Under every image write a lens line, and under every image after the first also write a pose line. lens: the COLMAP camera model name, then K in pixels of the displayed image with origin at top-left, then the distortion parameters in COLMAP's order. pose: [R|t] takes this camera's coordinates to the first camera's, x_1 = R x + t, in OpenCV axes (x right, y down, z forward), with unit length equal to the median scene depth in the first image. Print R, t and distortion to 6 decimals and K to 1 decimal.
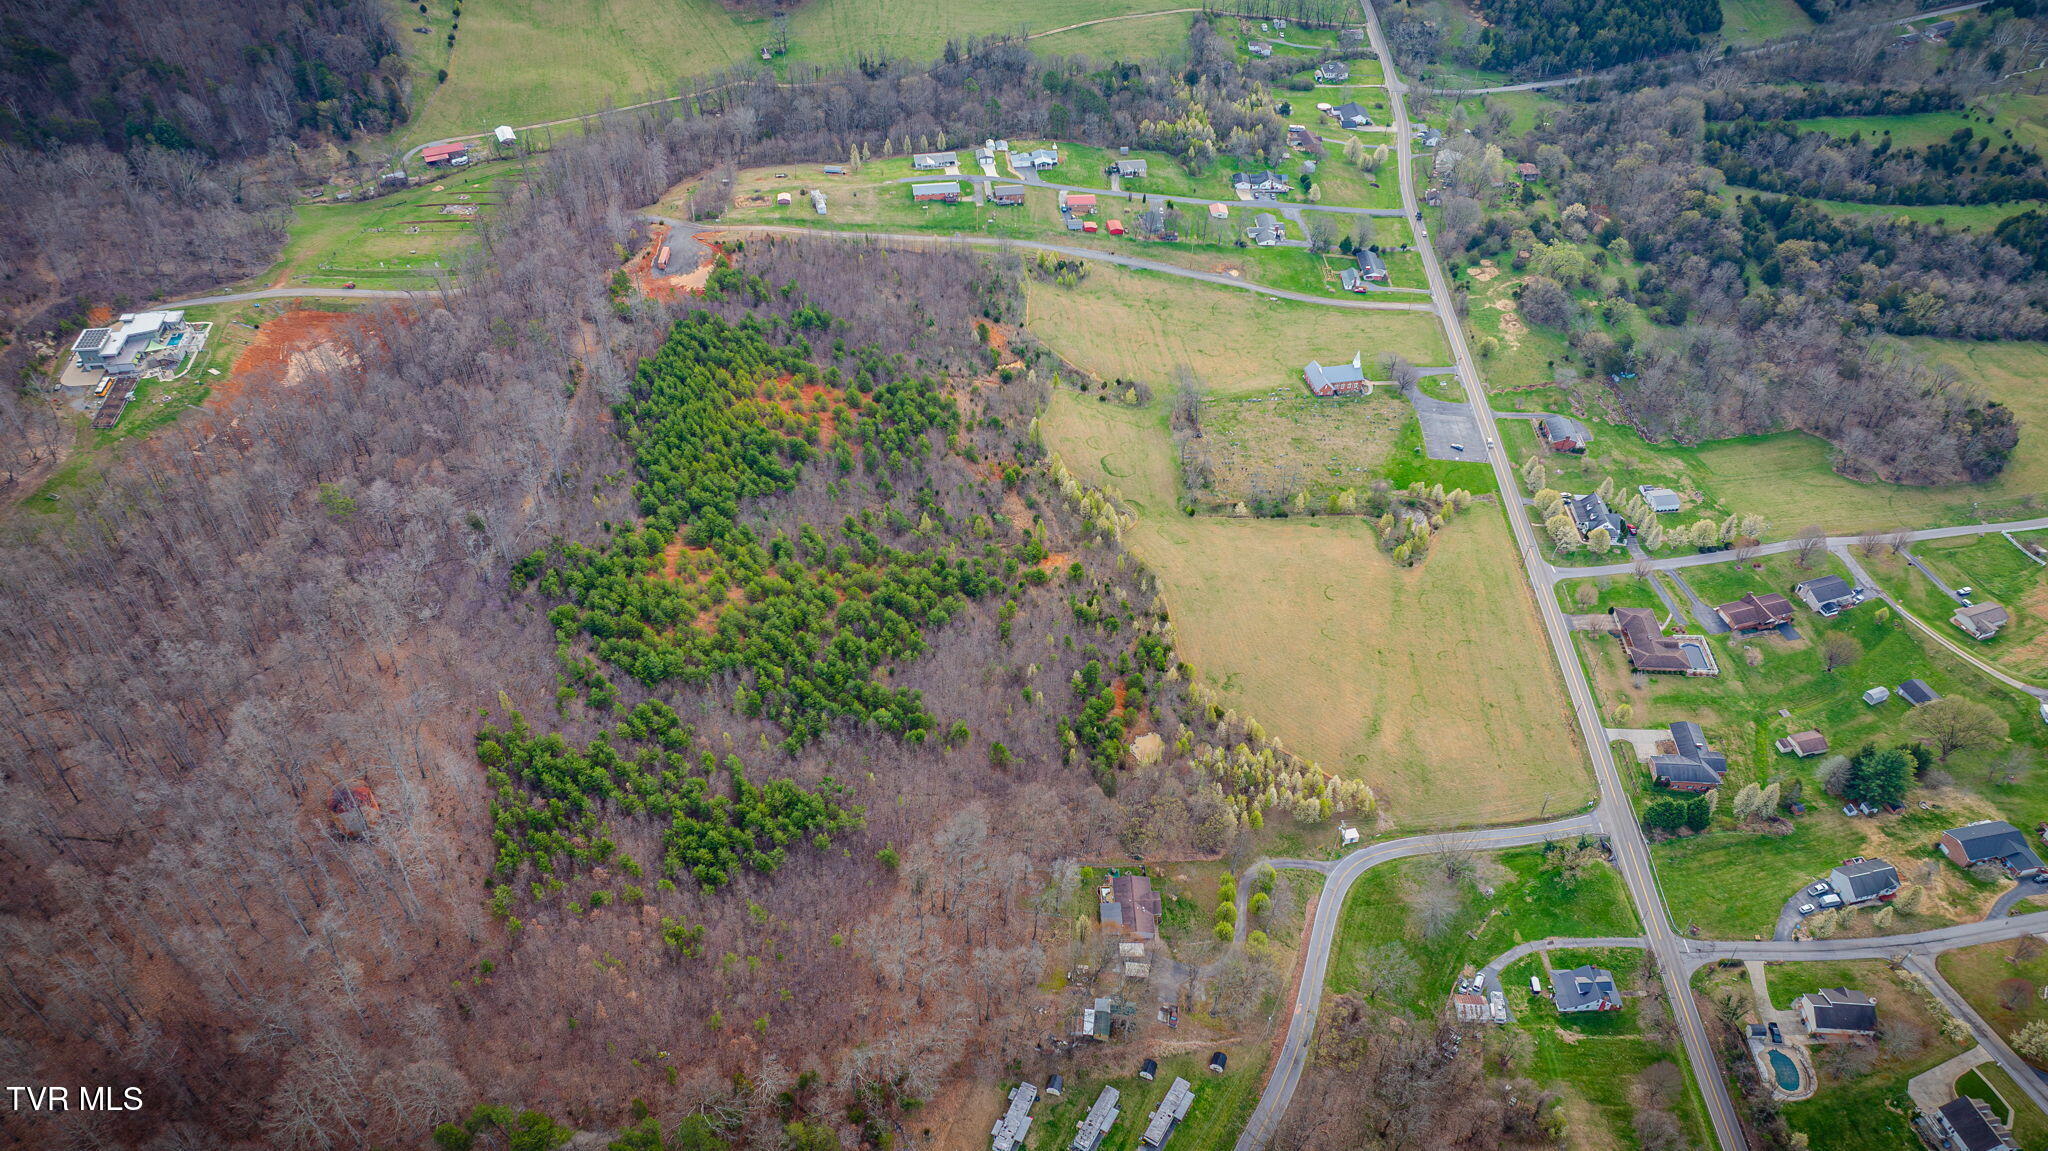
lens RADIAL K [[1428.5, 0, 994.8], [0, 1428.5, 632.0], [0, 0, 1]] dist [-0.022507, 0.006175]
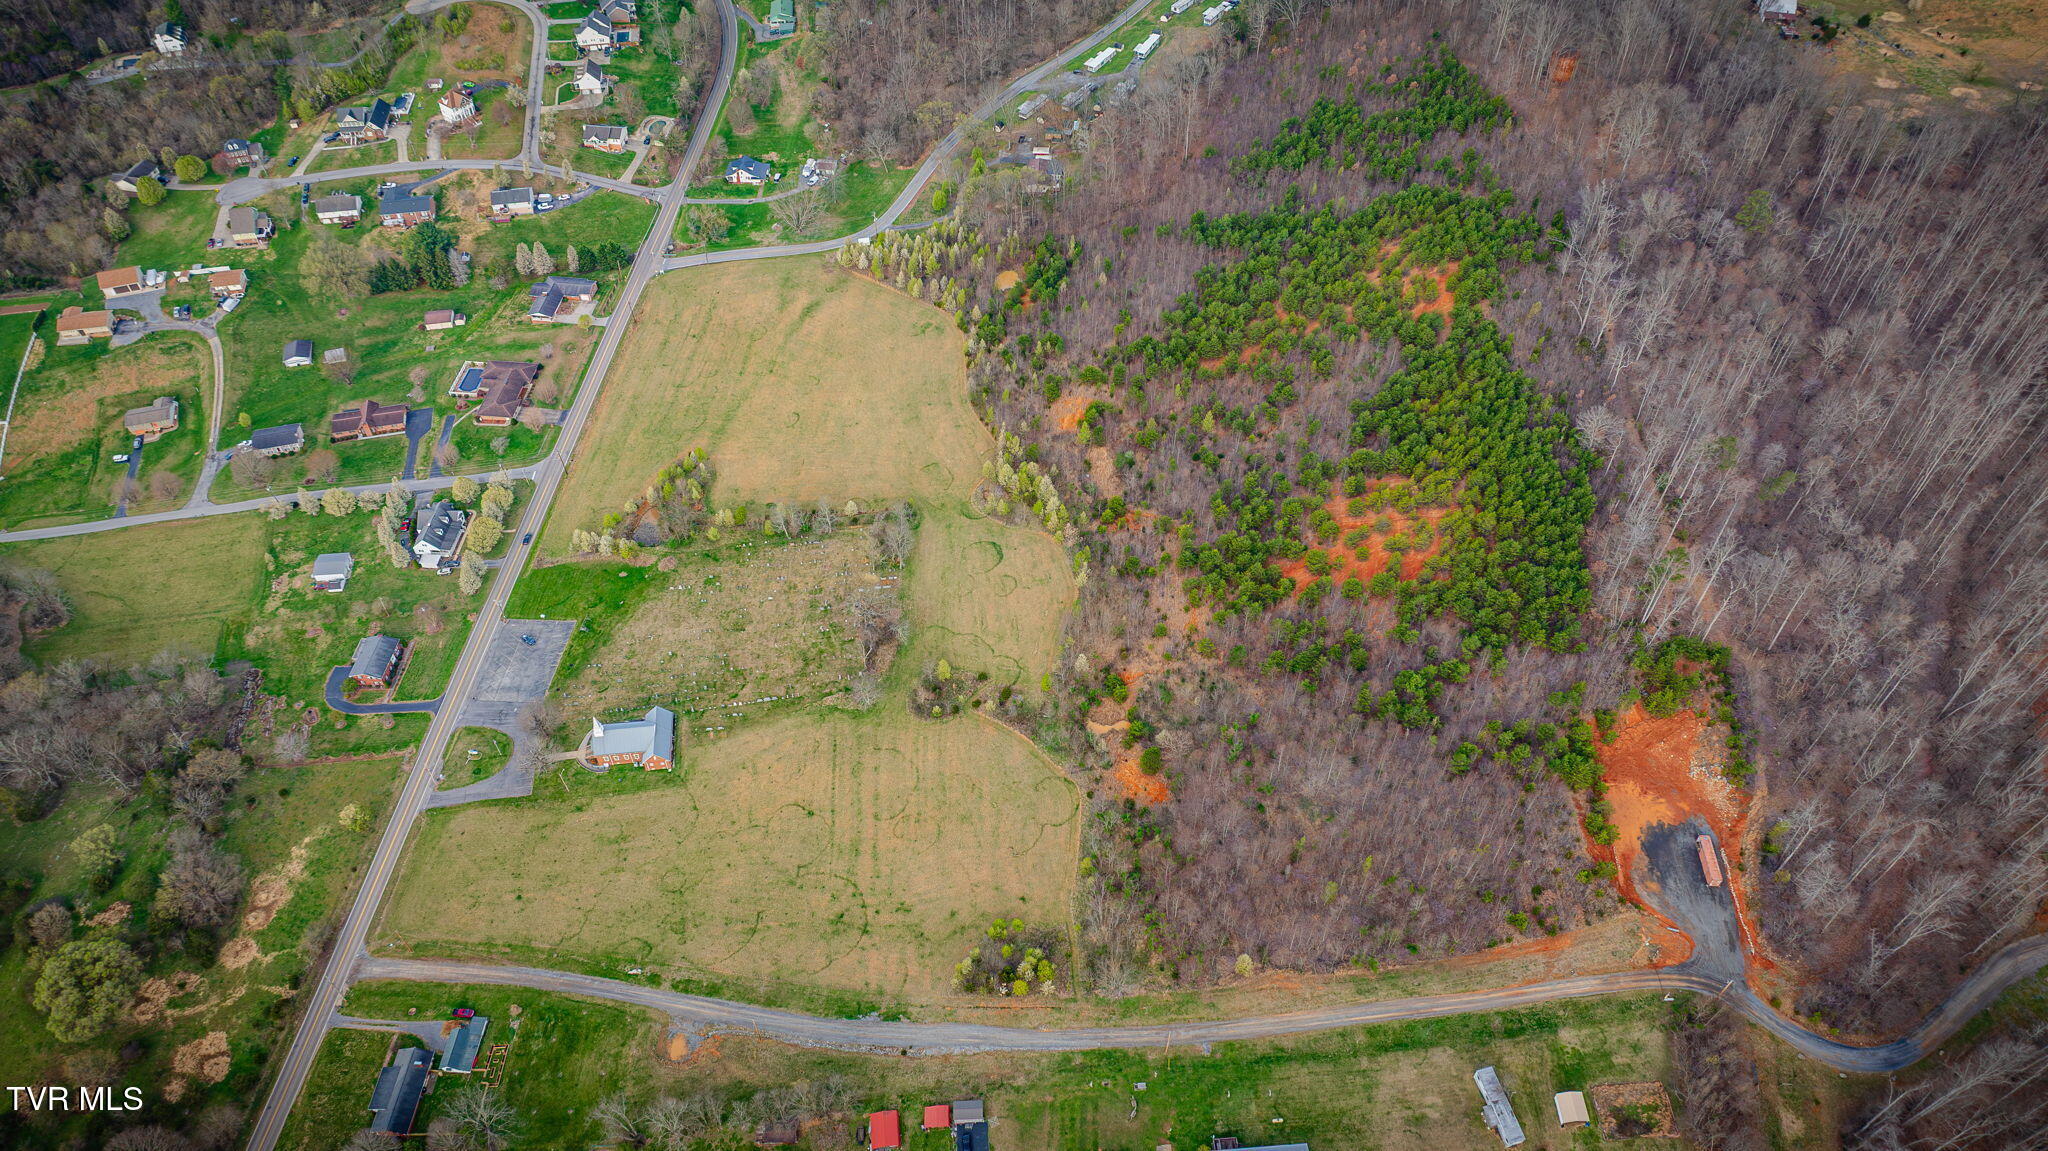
lens RADIAL K [[1428.5, 0, 1012.2], [0, 1428.5, 581.8], [0, 0, 1]] dist [-0.022507, 0.006175]
pose [[-0.998346, -0.045045, 0.035720, 0.040042], [0.038397, -0.060051, 0.997457, -0.961521], [-0.042786, 0.997178, 0.061681, 0.985881]]
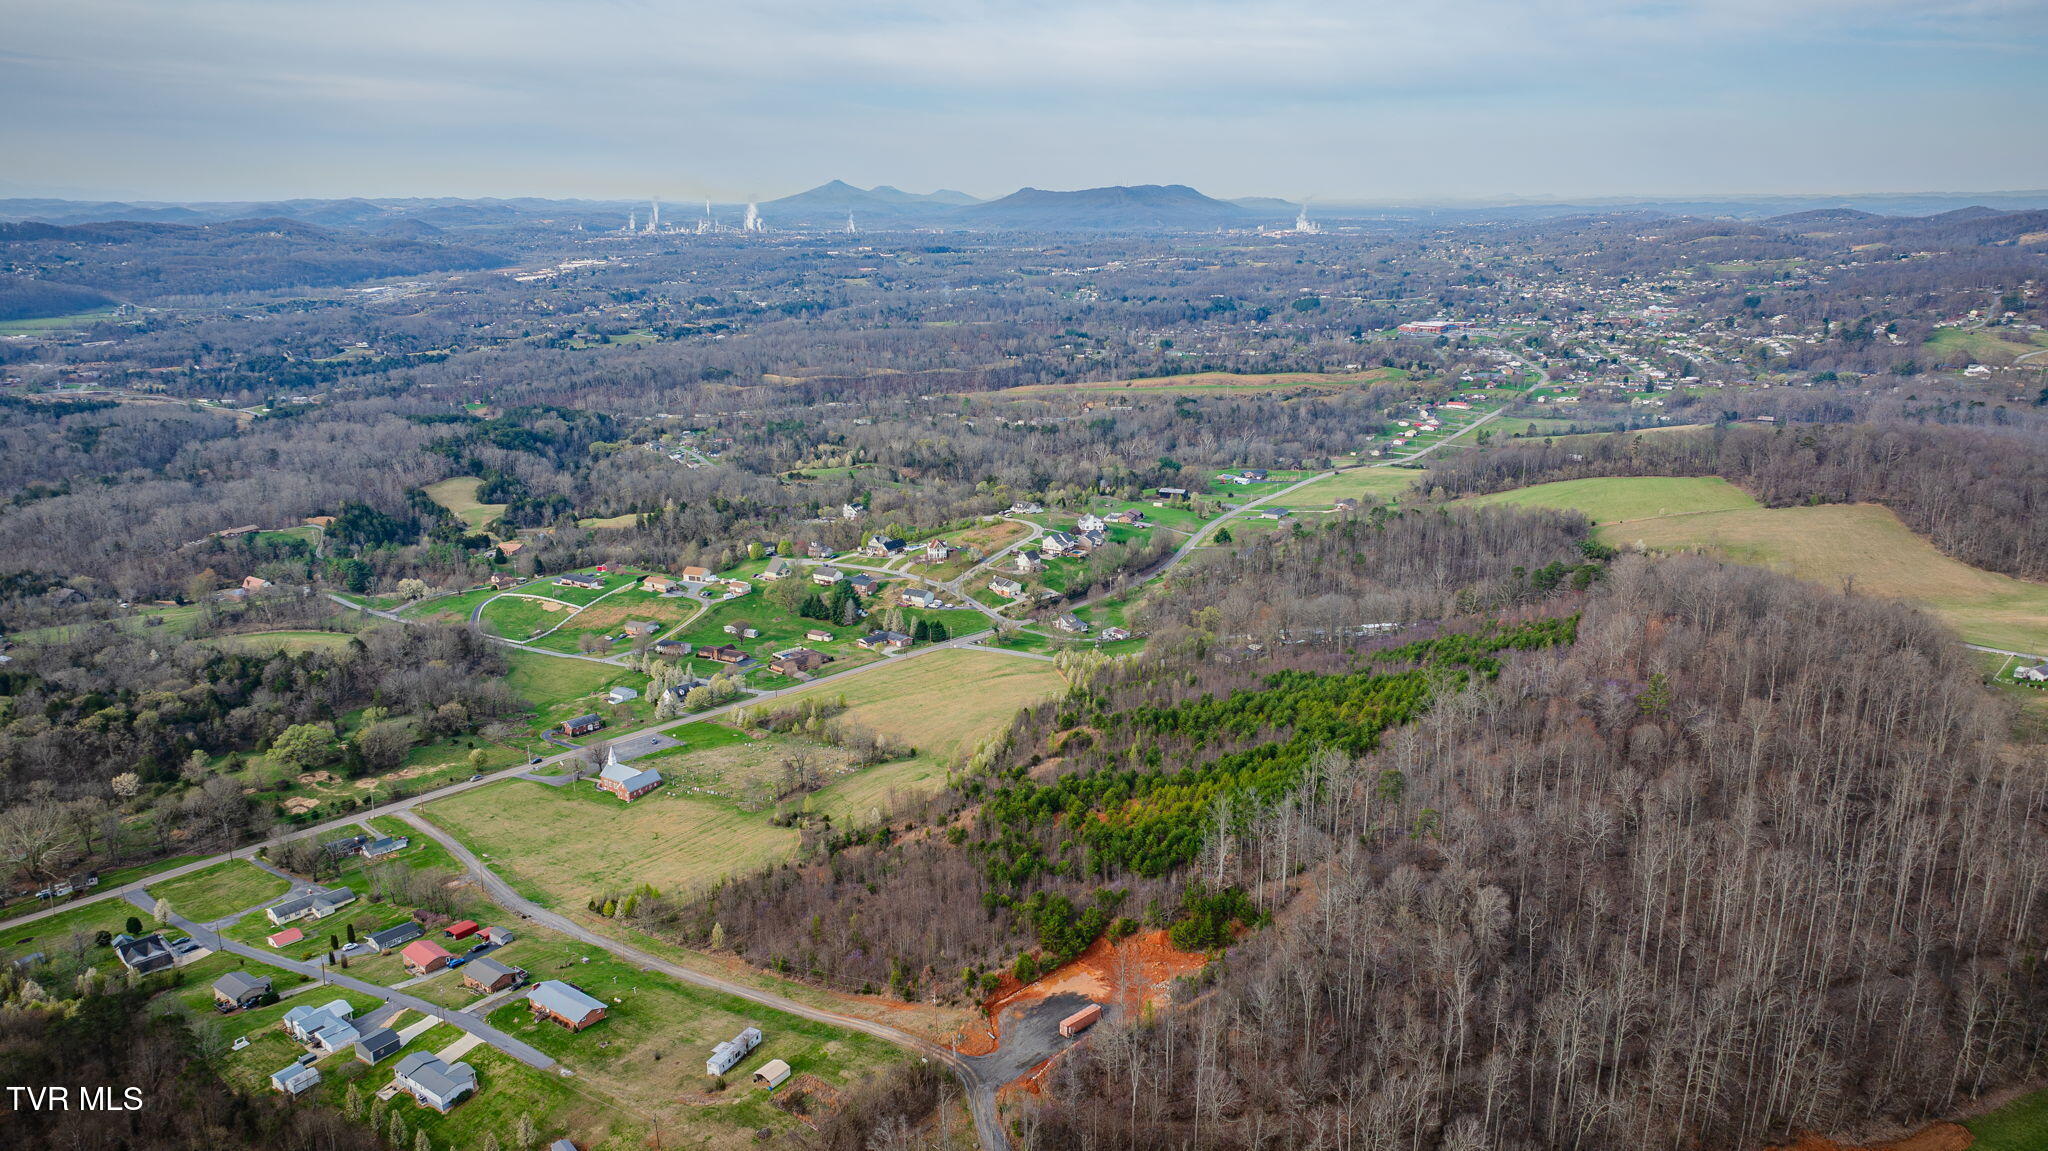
lens RADIAL K [[1428.5, 0, 1021.5], [0, 1428.5, 567.7], [0, 0, 1]] dist [-0.022507, 0.006175]
pose [[-0.720917, -0.174129, 0.670789, -0.654606], [0.486542, 0.562105, 0.668816, -0.877984], [-0.493515, 0.808528, -0.320510, 1.197865]]
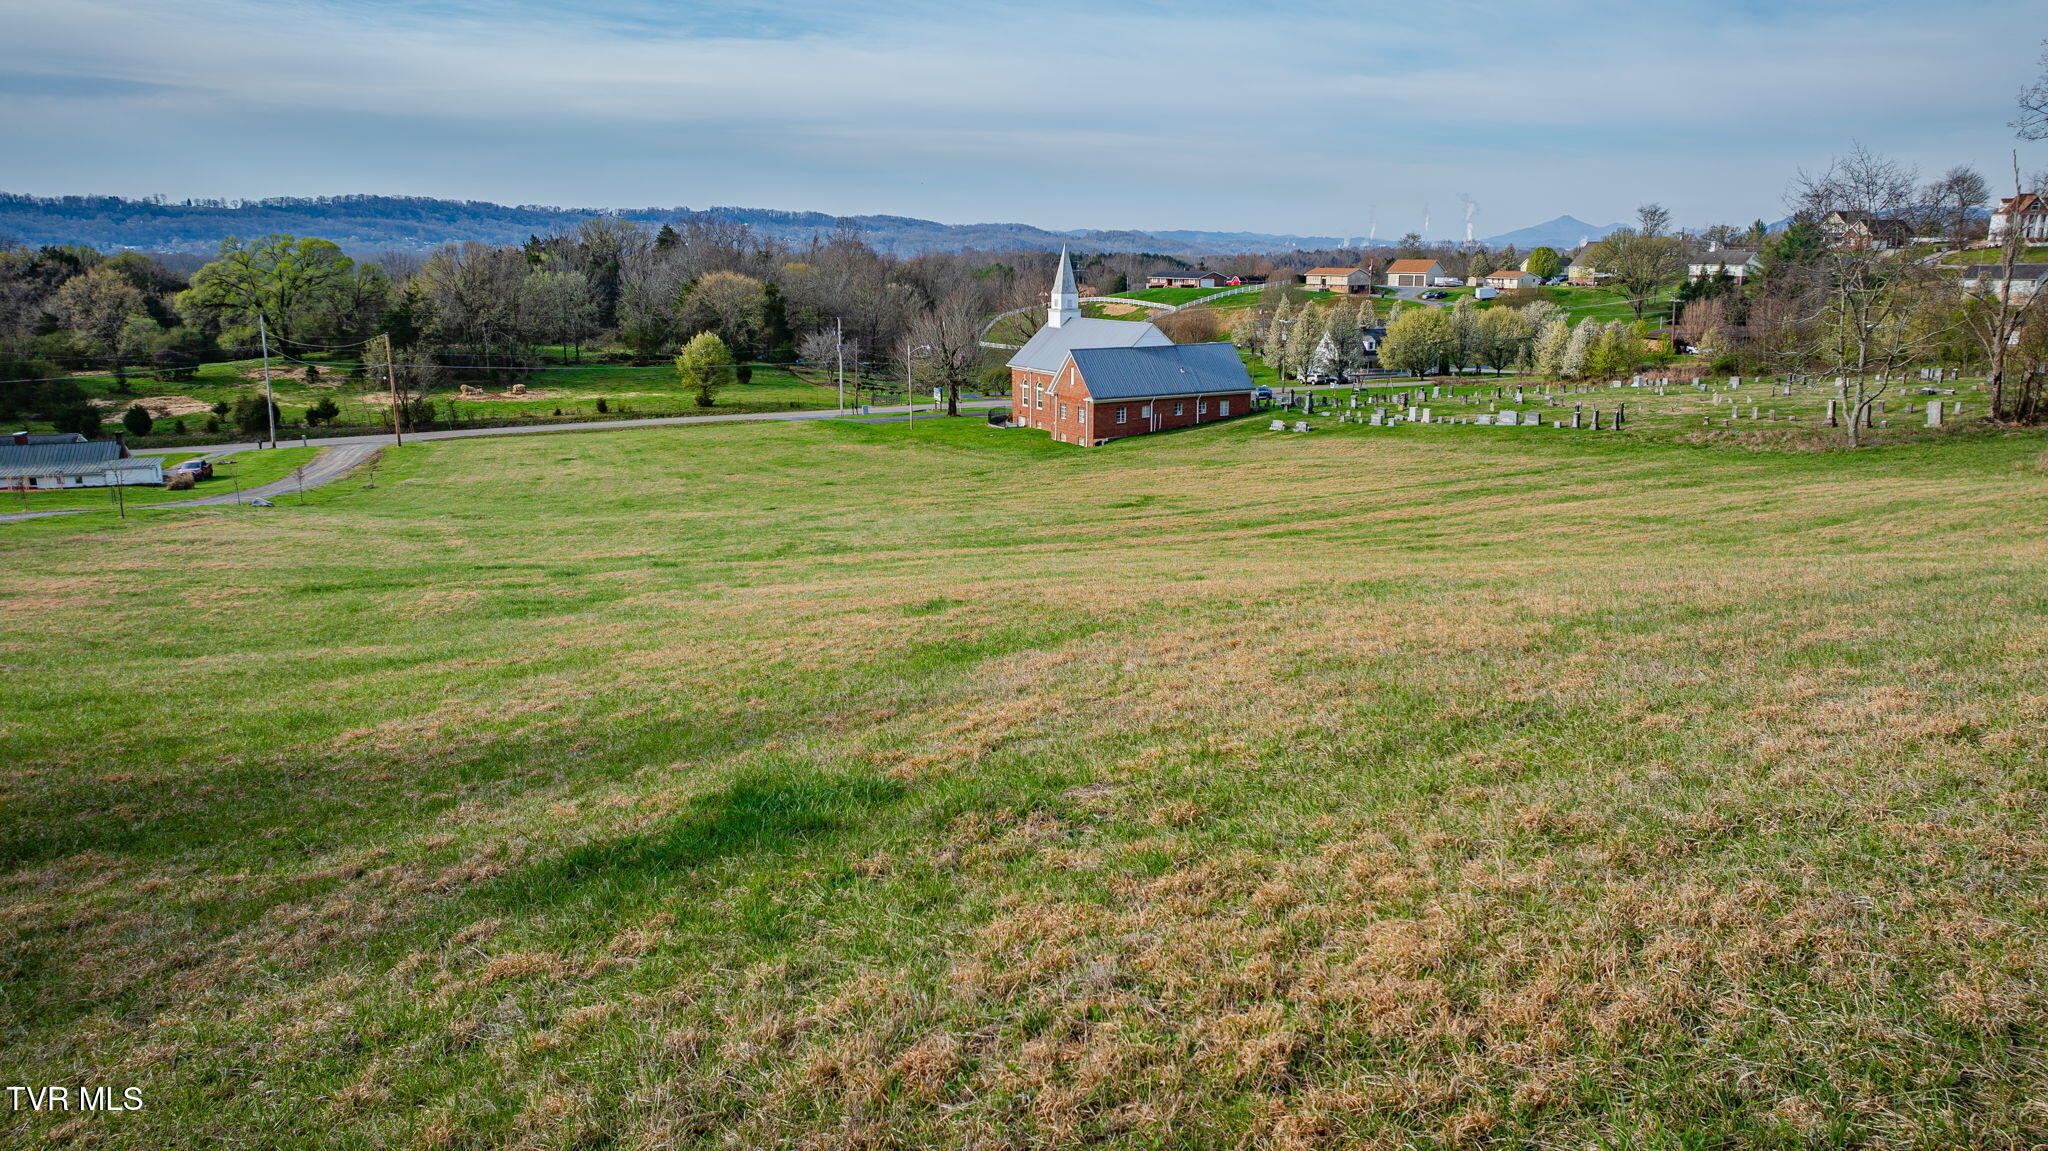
lens RADIAL K [[1428.5, 0, 1021.2], [0, 1428.5, 572.2], [0, 0, 1]] dist [-0.022507, 0.006175]
pose [[-0.321108, -0.210468, 0.923360, 0.038045], [0.667908, 0.640895, 0.378356, -0.284939], [-0.671408, 0.738212, -0.065223, 1.178746]]
